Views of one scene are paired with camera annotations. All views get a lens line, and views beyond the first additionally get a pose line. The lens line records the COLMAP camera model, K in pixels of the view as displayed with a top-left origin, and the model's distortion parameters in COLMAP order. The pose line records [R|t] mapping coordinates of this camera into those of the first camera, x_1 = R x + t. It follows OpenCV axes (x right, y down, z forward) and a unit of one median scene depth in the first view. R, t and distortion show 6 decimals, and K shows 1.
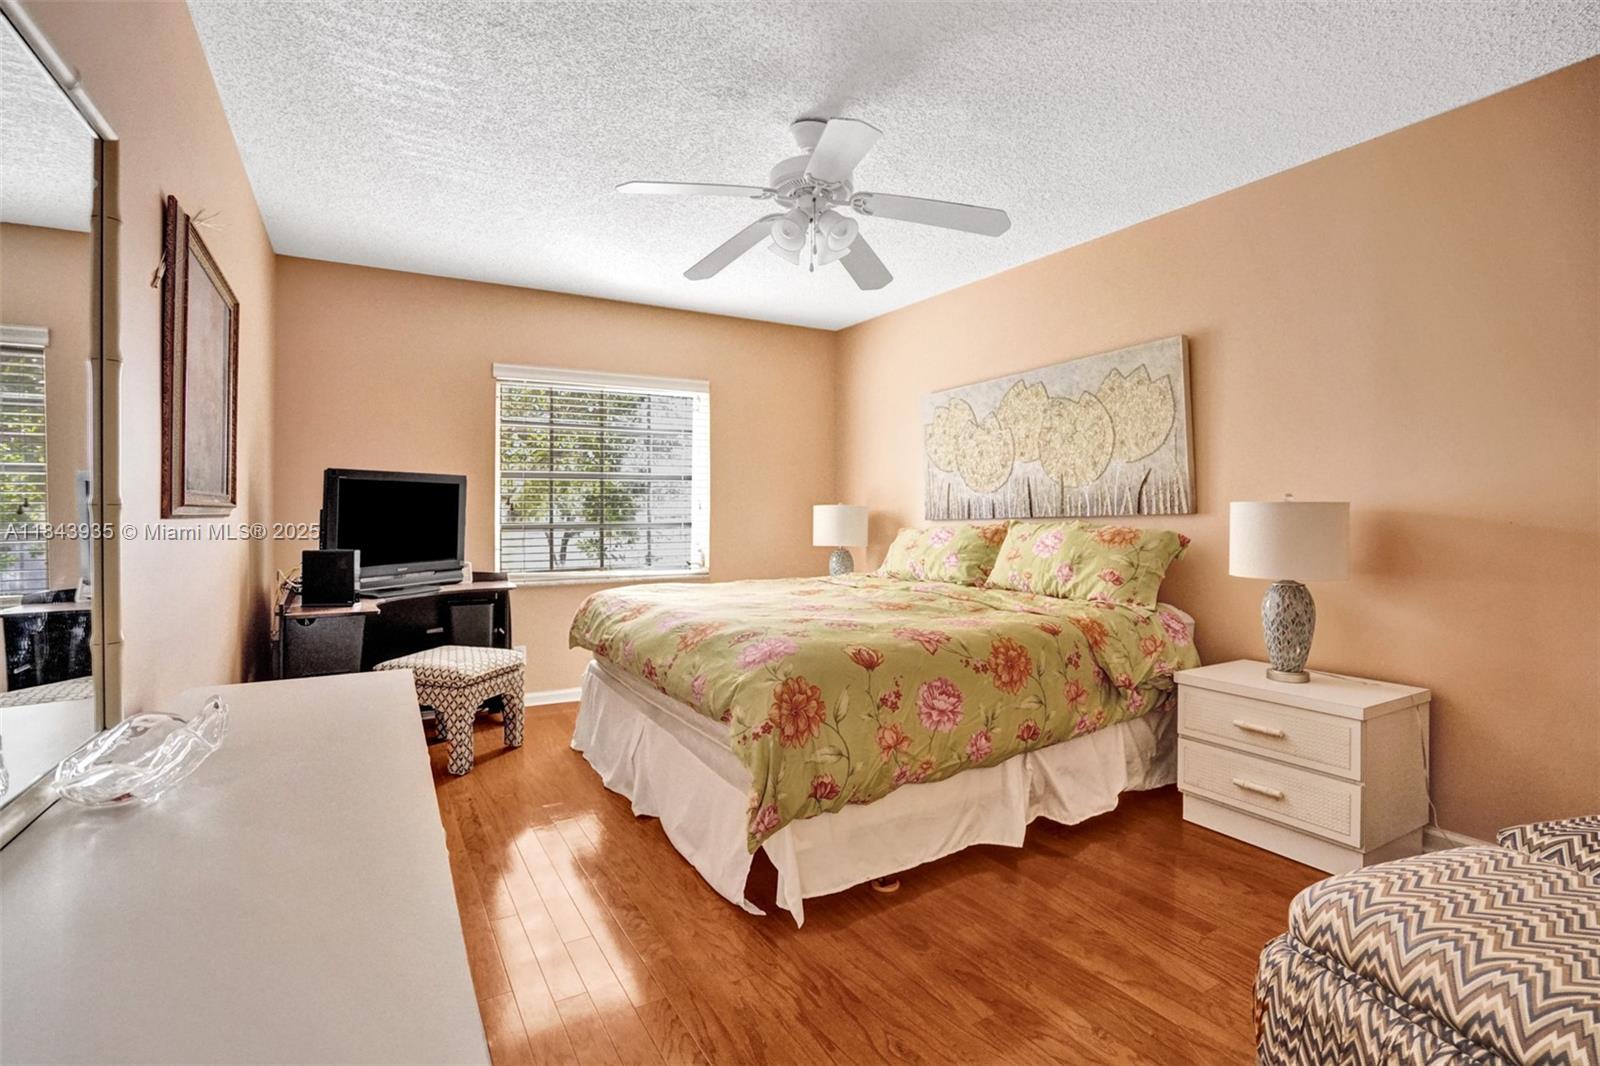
lens RADIAL K [[756.4, 0, 802.4], [0, 756.4, 516.1], [0, 0, 1]] dist [-0.026304, 0.001068]
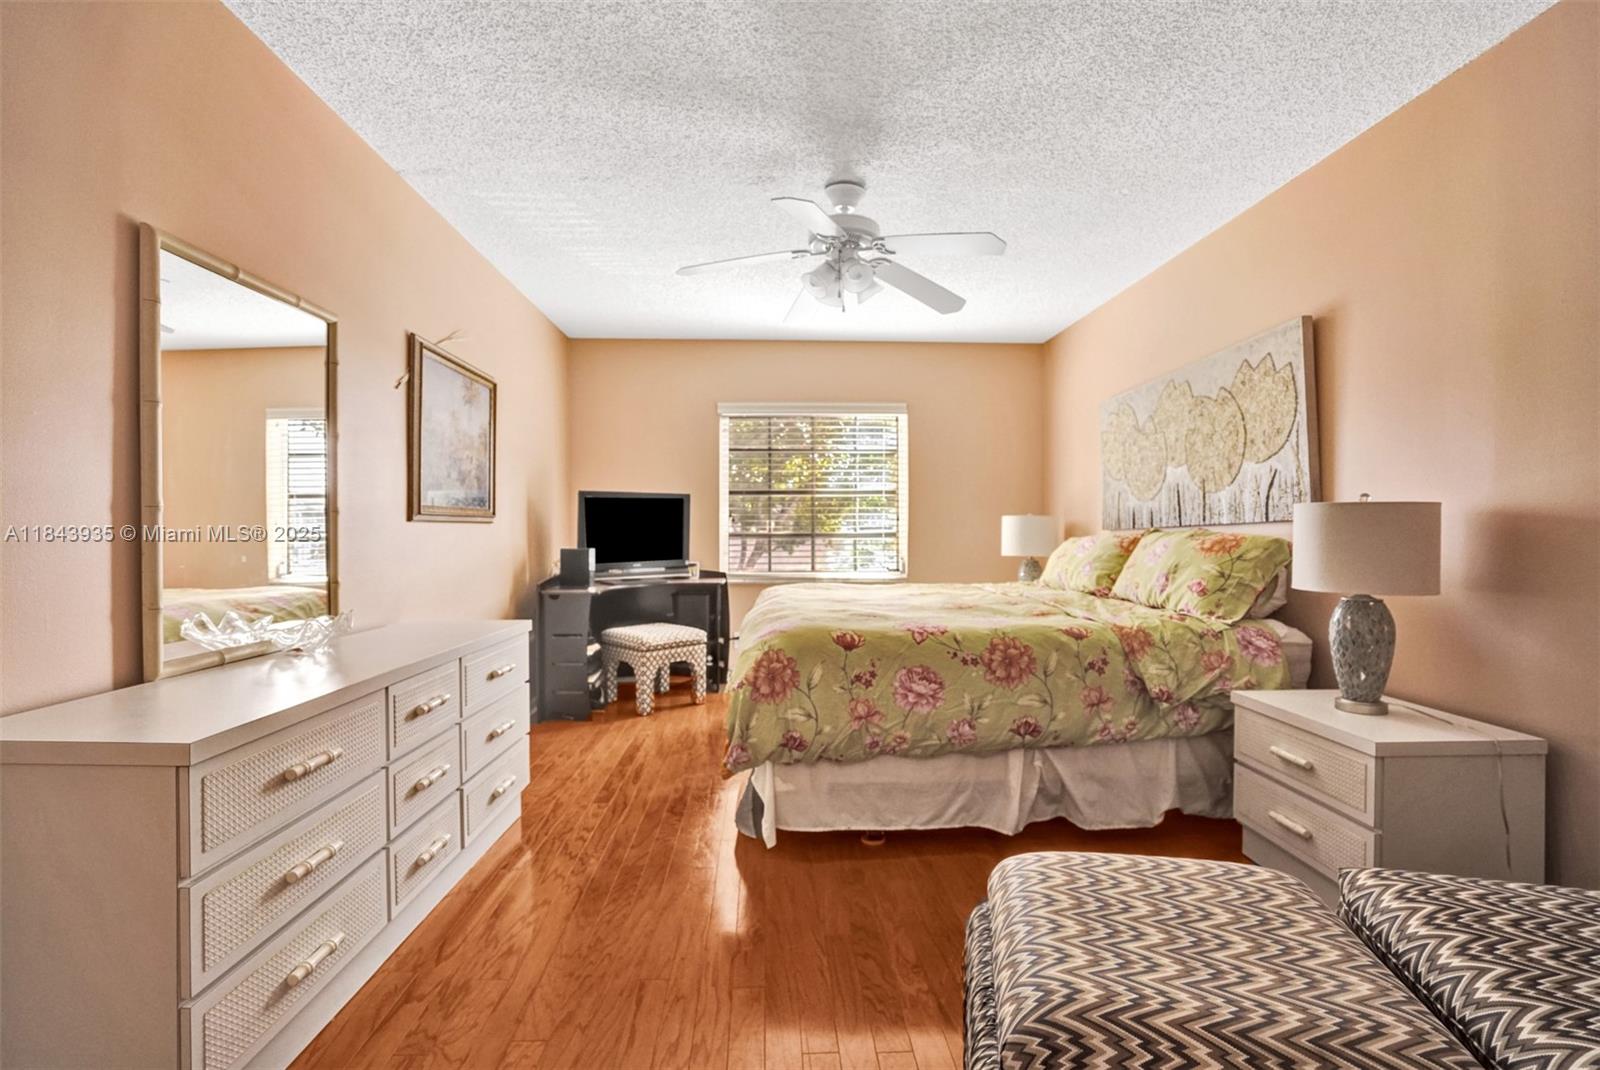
lens RADIAL K [[759.5, 0, 810.0], [0, 759.5, 534.4], [0, 0, 1]] dist [-0.038172, 0.013100]
pose [[0.877051, 0.003280, -0.480386, 0.484946], [-0.003359, 0.999994, 0.000696, 0.017811], [0.480385, 0.001003, 0.877057, -0.052088]]
